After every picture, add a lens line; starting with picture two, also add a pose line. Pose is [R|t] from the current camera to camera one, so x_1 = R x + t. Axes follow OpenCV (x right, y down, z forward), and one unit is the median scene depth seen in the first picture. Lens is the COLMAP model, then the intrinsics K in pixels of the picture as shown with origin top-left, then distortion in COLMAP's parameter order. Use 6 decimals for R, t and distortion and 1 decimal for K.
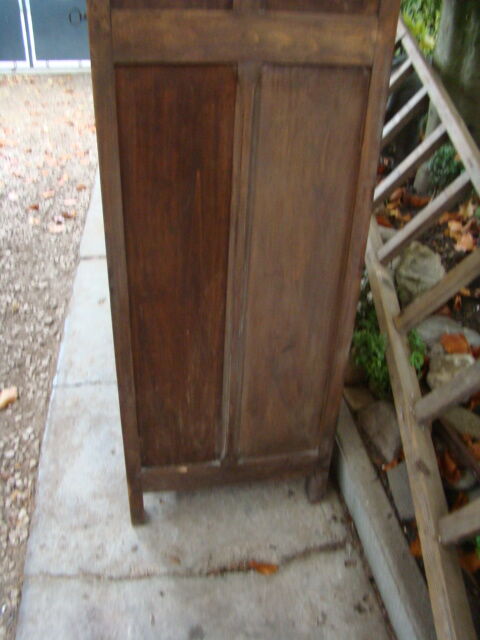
lens RADIAL K [[593.3, 0, 239.1], [0, 593.3, 328.9], [0, 0, 1]] dist [-0.190599, 0.147404]
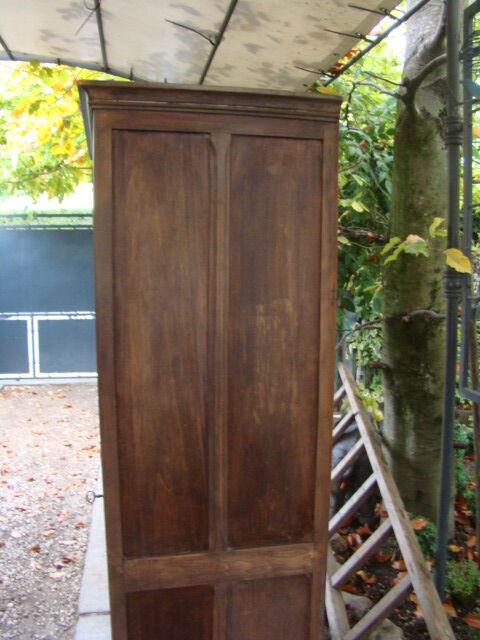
lens RADIAL K [[593.3, 0, 239.1], [0, 593.3, 328.9], [0, 0, 1]] dist [-0.190599, 0.147404]
pose [[0.999148, -0.032441, 0.025506, 0.014693], [0.040169, 0.906192, -0.420954, -0.148968], [-0.009457, 0.421620, 0.906723, -0.179316]]
